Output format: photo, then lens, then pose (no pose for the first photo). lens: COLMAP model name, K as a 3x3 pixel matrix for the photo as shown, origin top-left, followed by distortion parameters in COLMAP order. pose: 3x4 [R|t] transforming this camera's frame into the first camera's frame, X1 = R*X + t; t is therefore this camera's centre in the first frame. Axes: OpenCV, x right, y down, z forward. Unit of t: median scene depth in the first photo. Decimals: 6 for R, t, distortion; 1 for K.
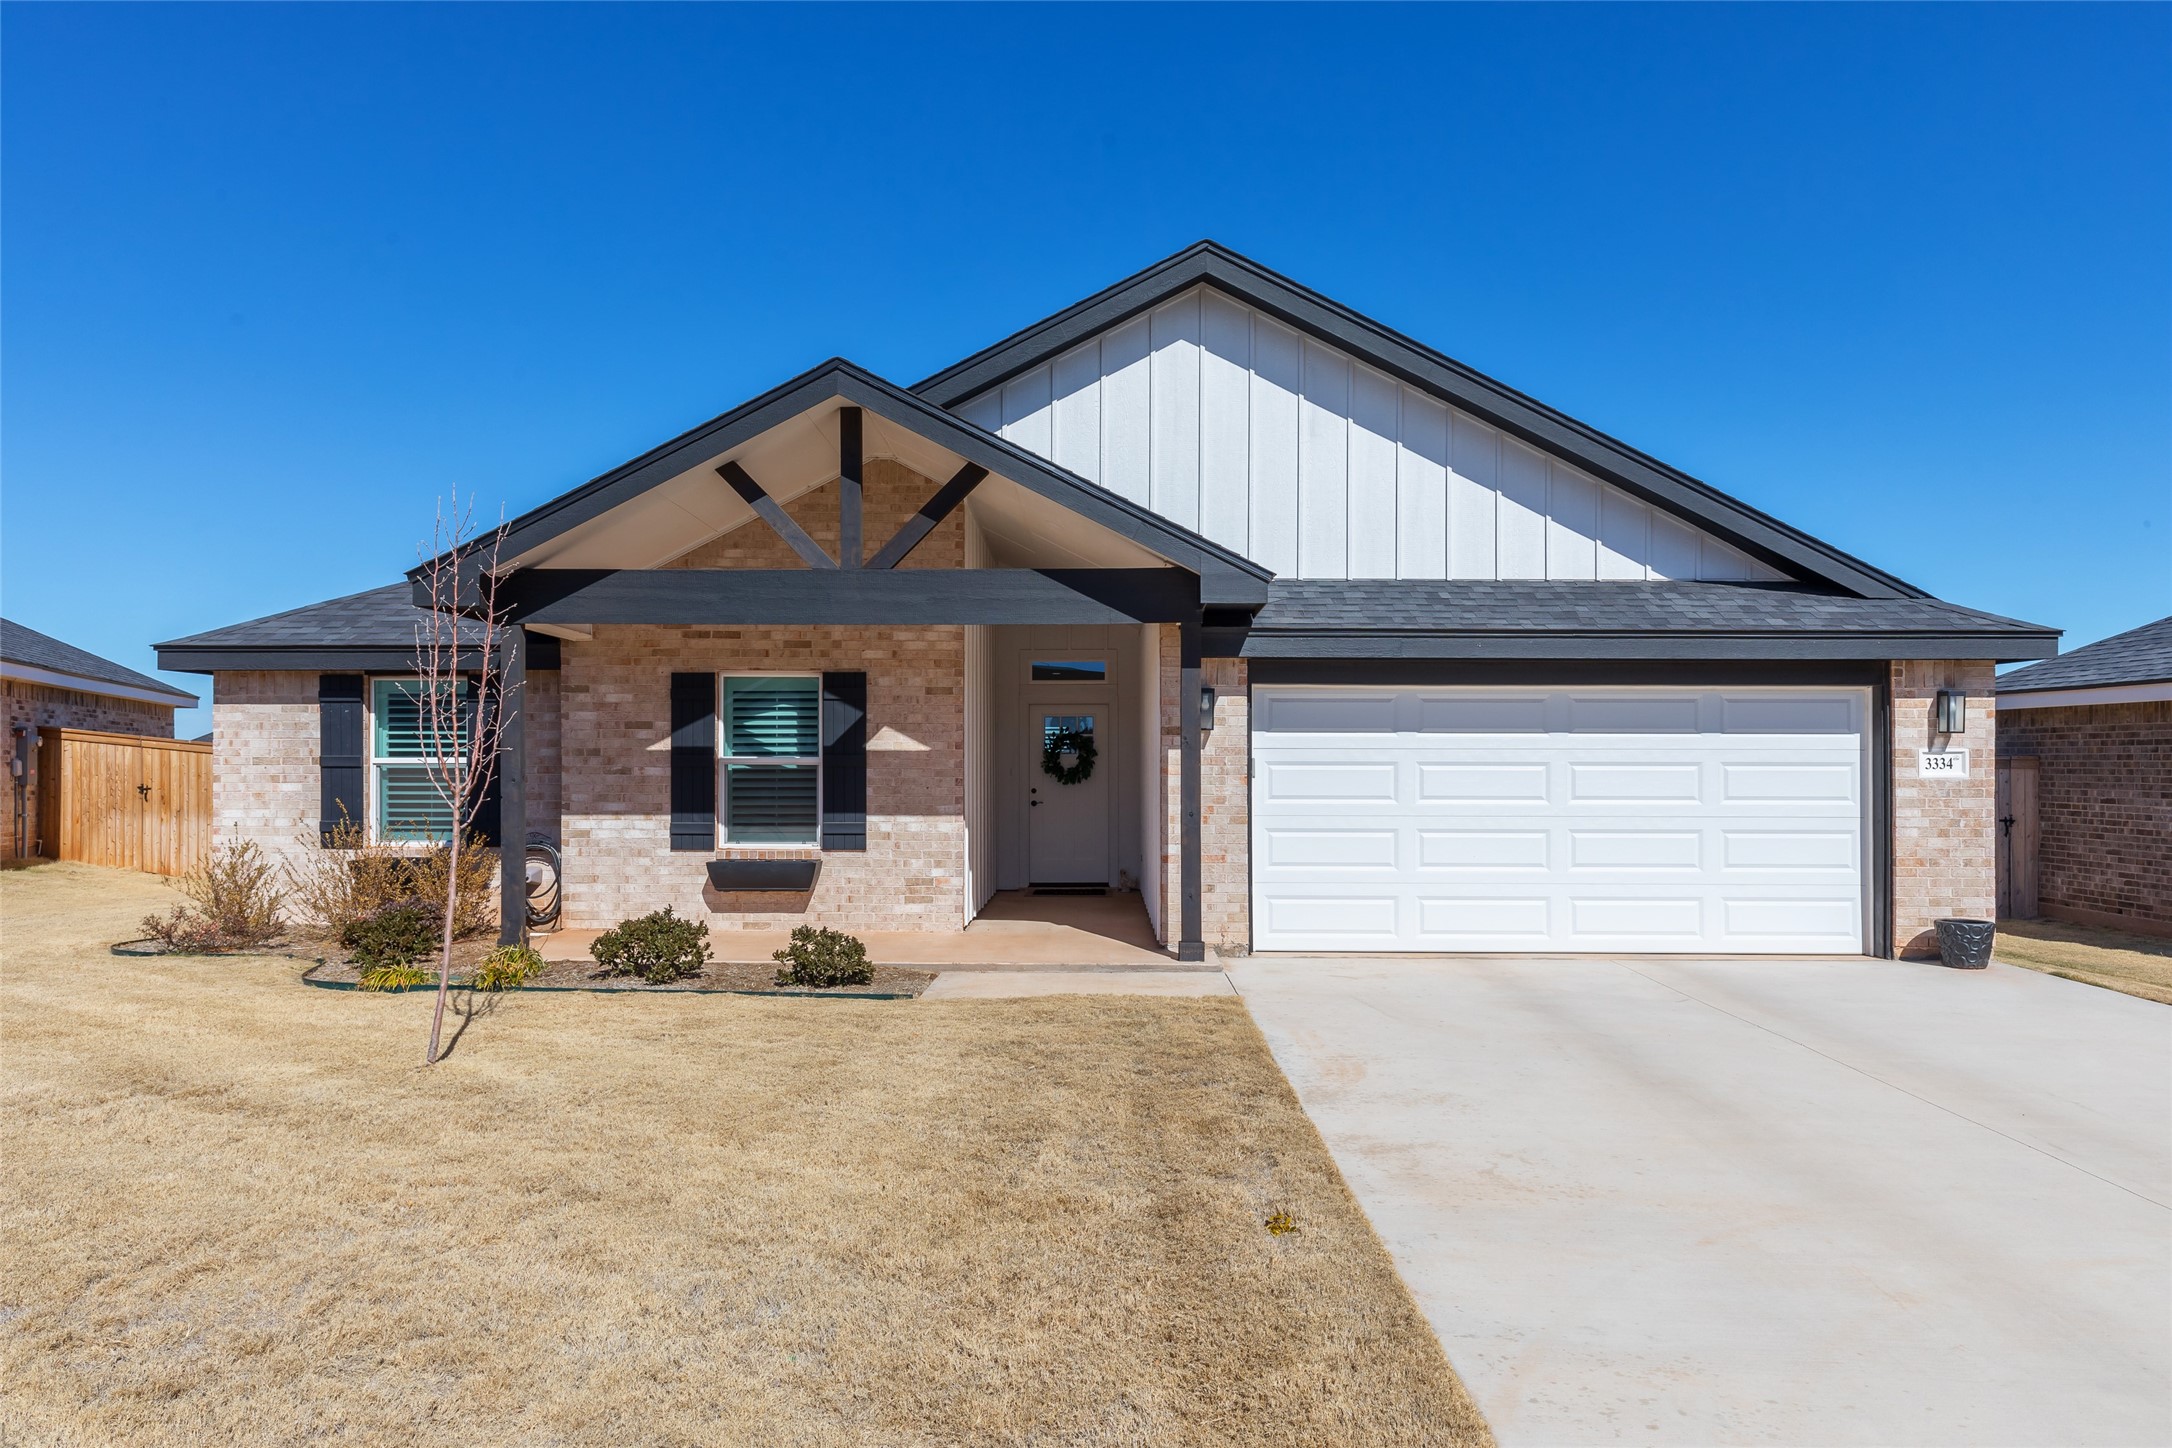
lens RADIAL K [[1427.5, 0, 1080.6], [0, 1427.5, 759.4], [0, 0, 1]] dist [0.003931, 0.000496]
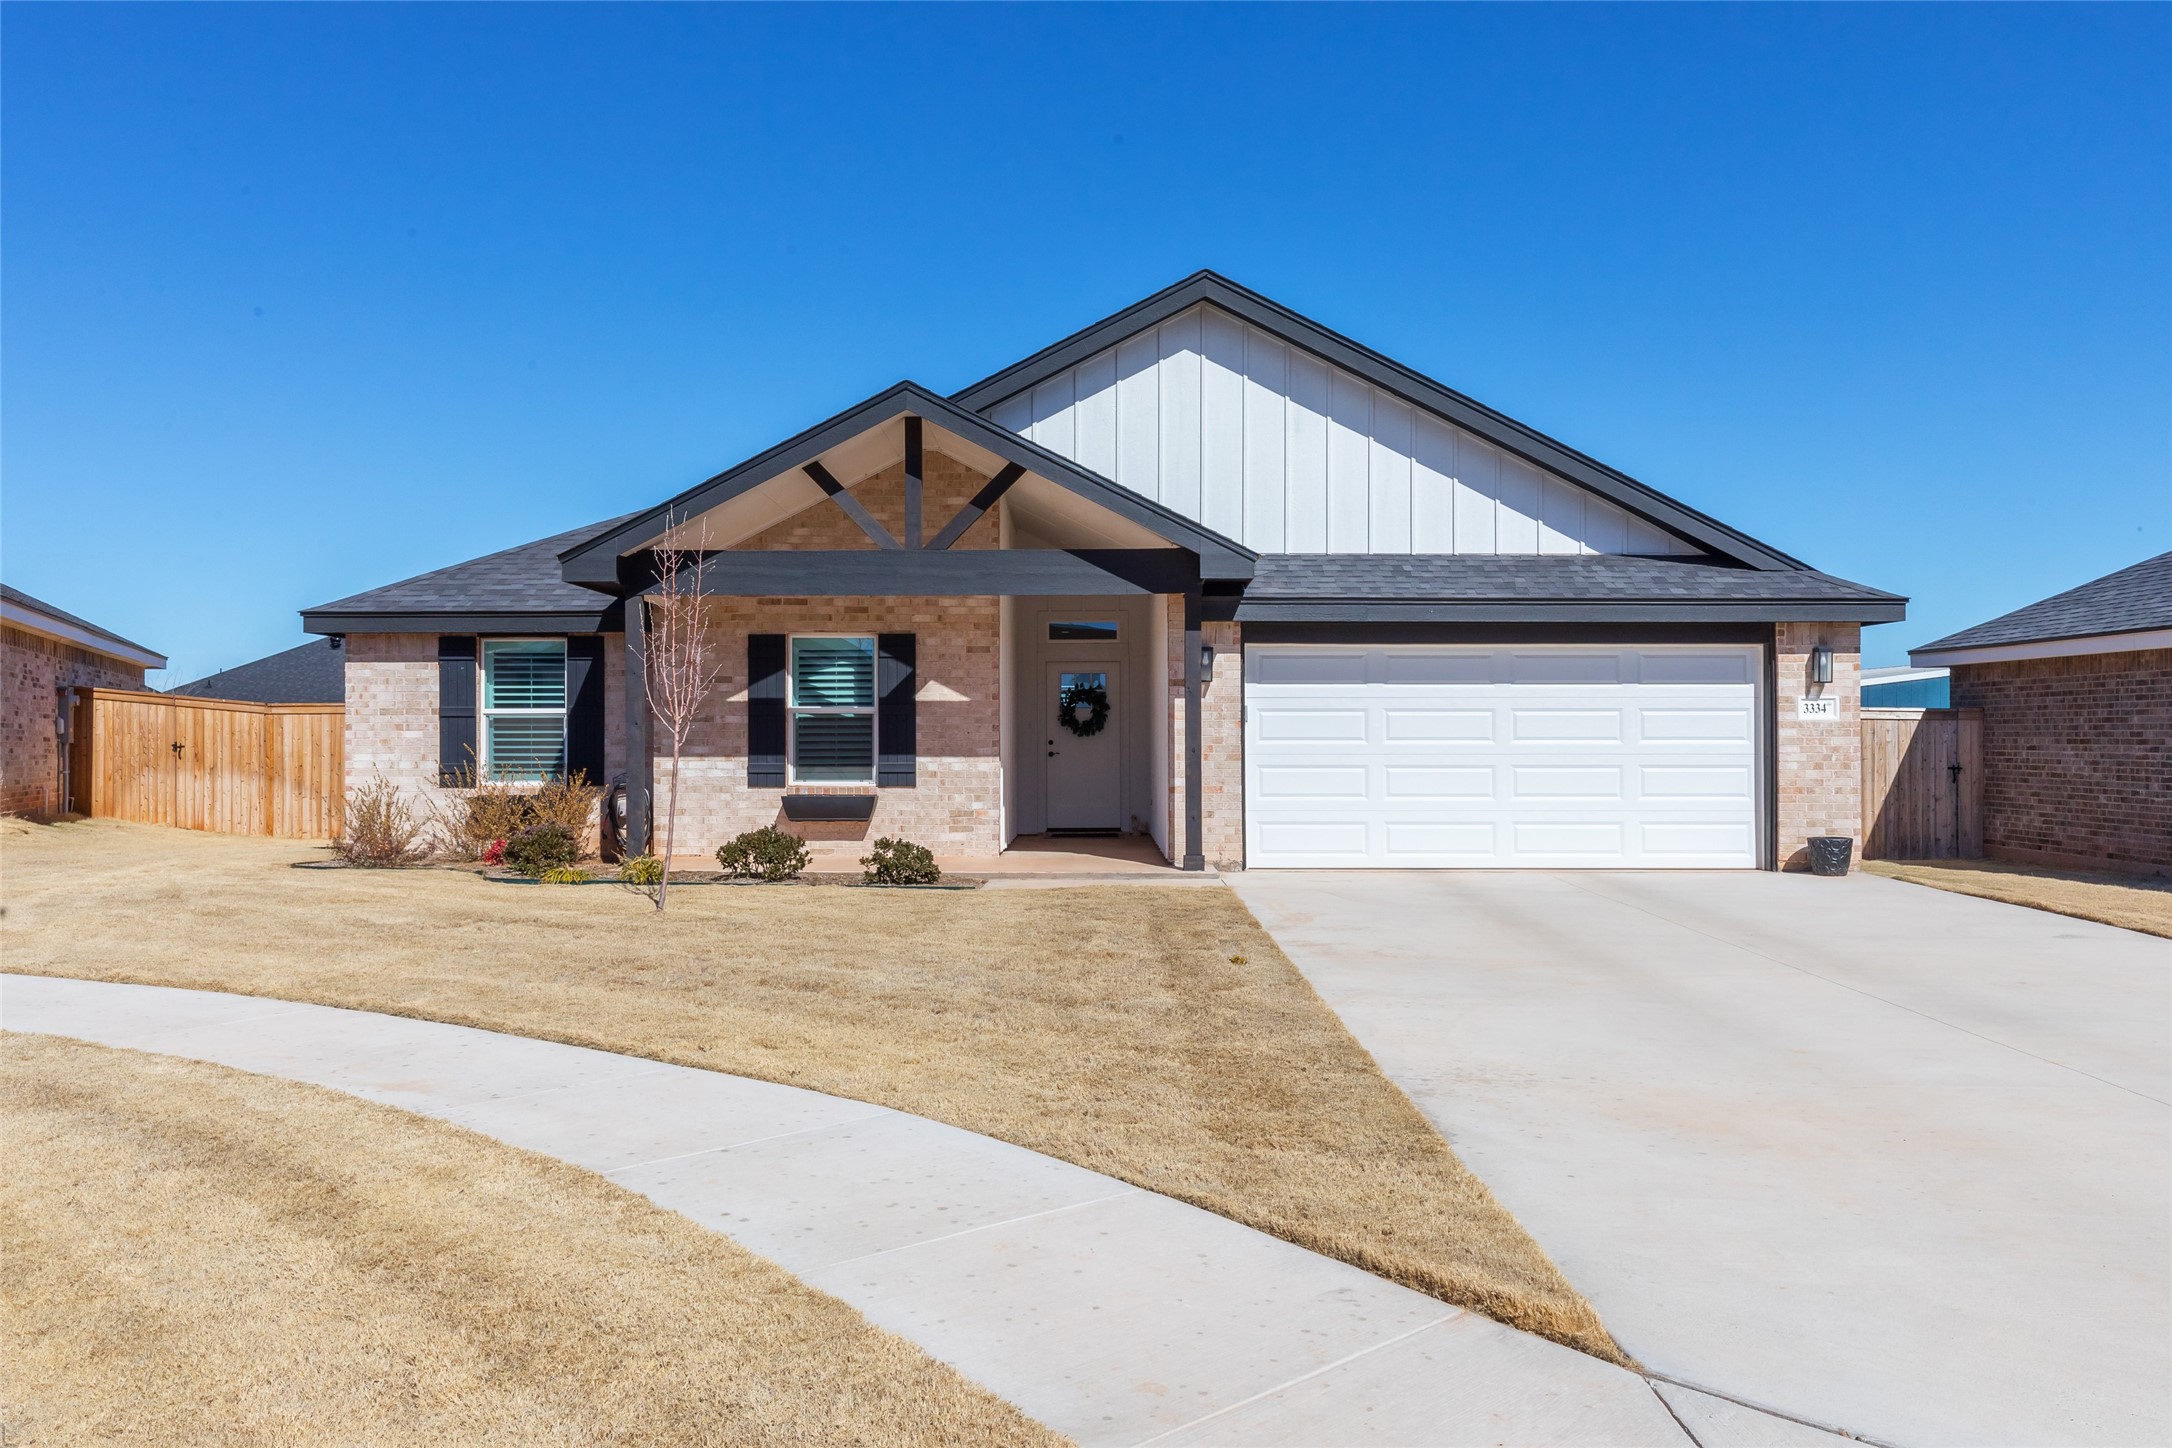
lens RADIAL K [[1822.5, 0, 1086.9], [0, 1822.5, 731.4], [0, 0, 1]] dist [0.008174, -0.002919]
pose [[0.999946, -0.002427, 0.010149, -0.025711], [0.002456, 0.999993, -0.002857, 0.023155], [-0.010142, 0.002882, 0.999944, -0.488580]]
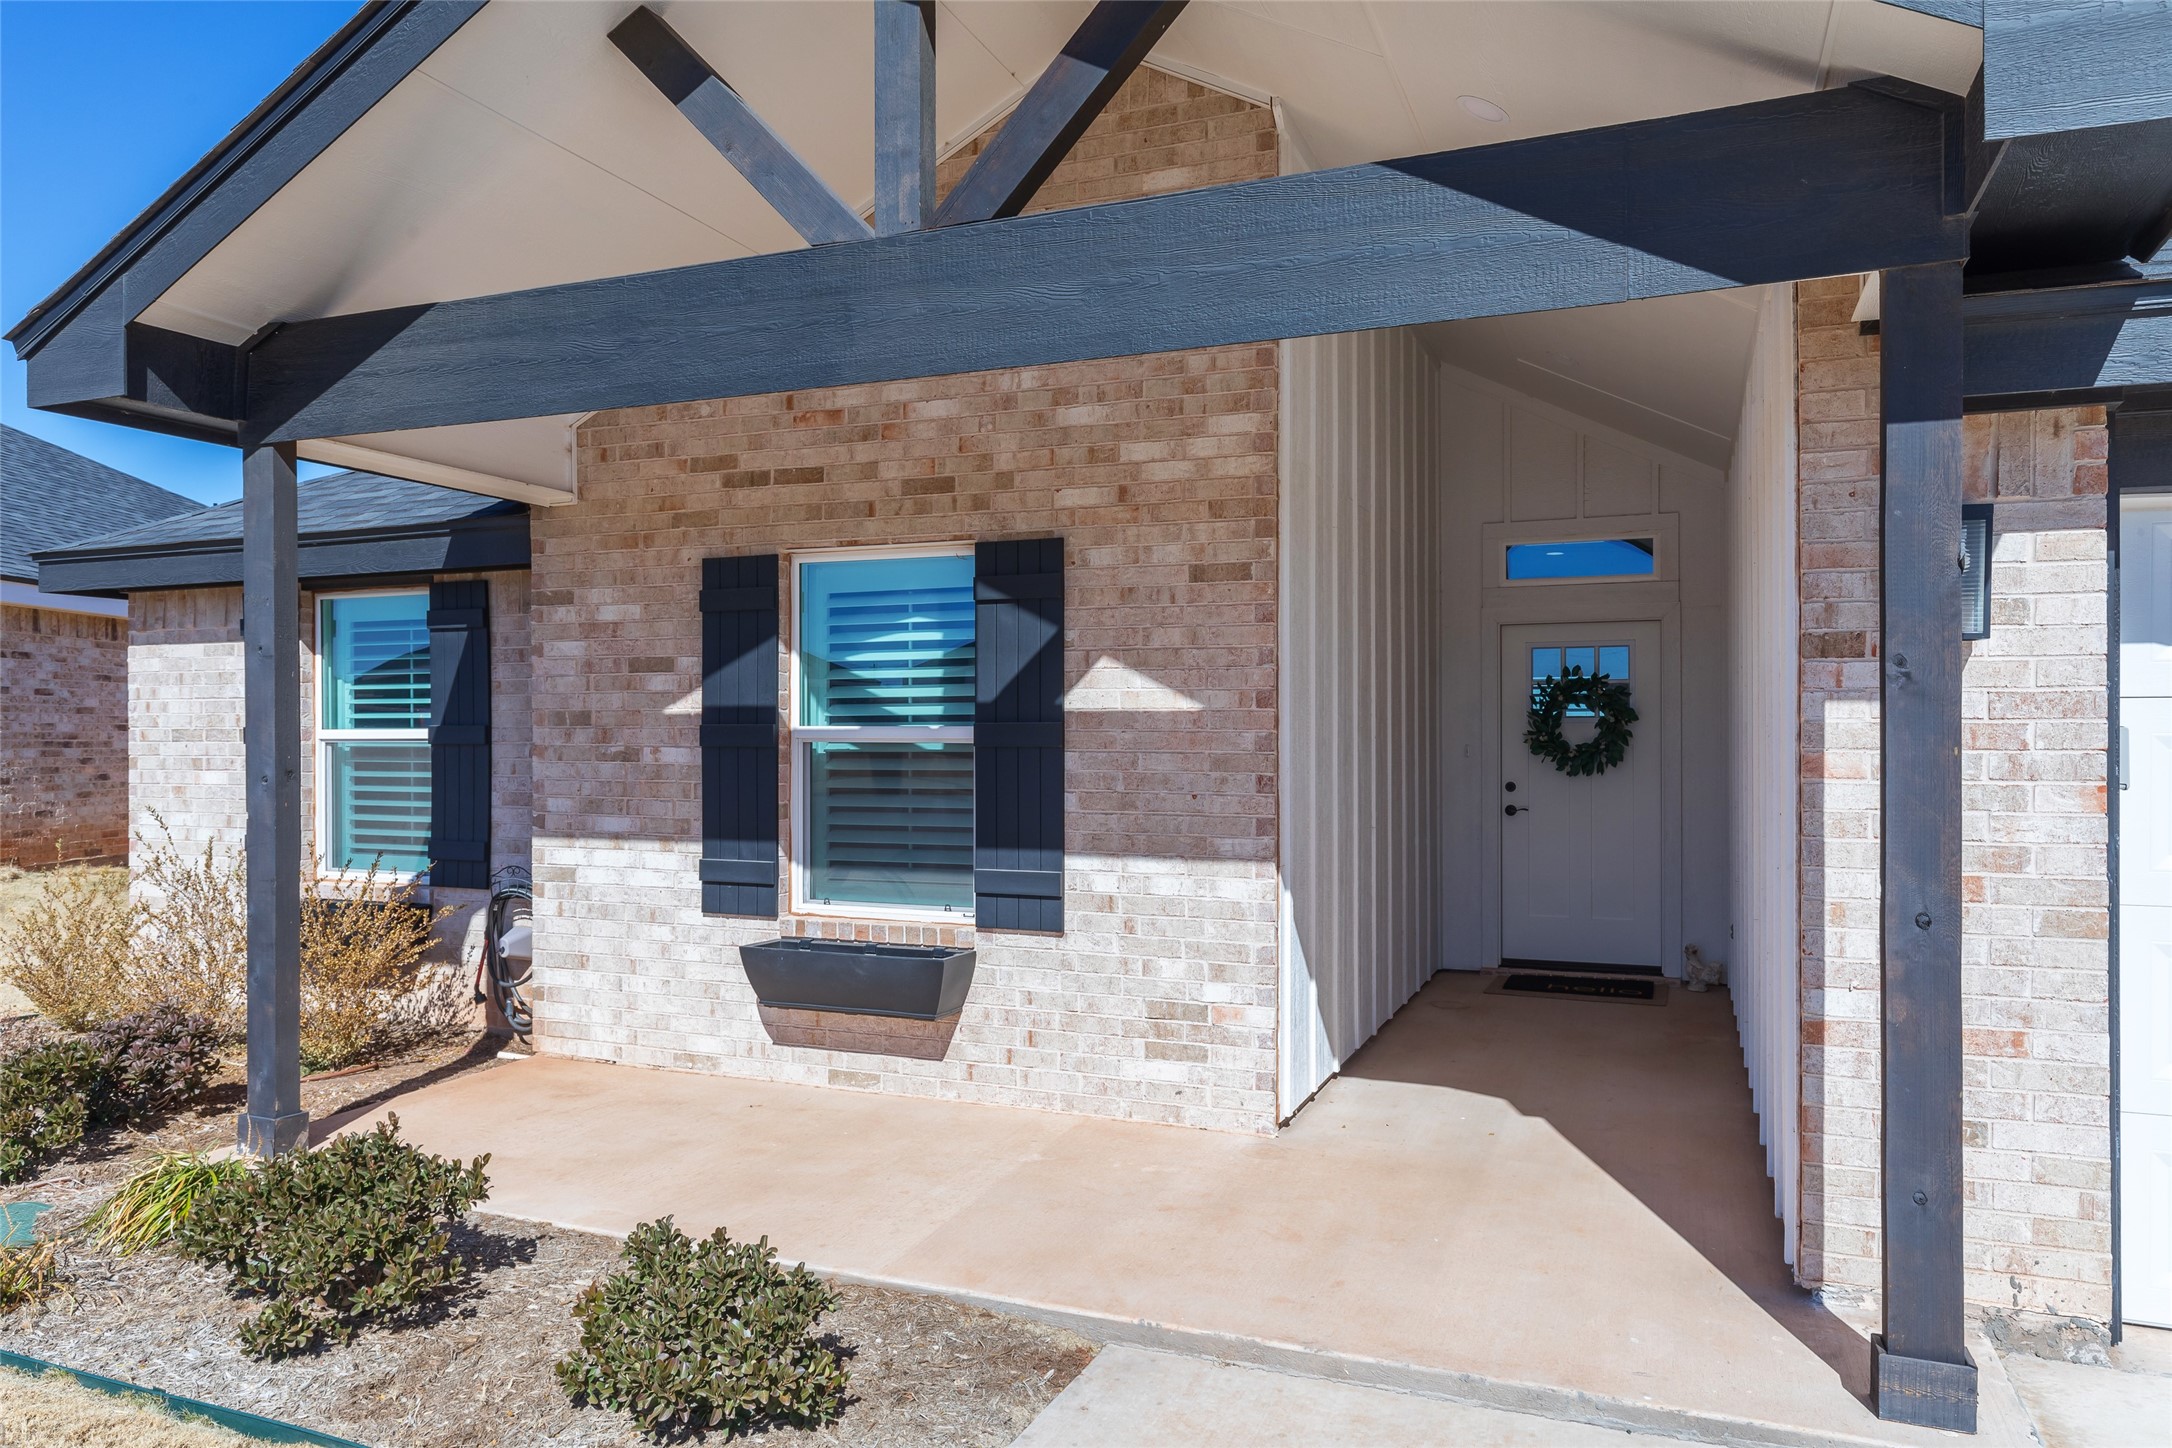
lens RADIAL K [[1435.5, 0, 1079.3], [0, 1435.5, 735.9], [0, 0, 1]] dist [0.000572, -0.002017]
pose [[0.928134, -0.000211, -0.372246, 0.023046], [0.003326, 0.999965, 0.007726, -0.002141], [0.372231, -0.008409, 0.928102, 0.582142]]
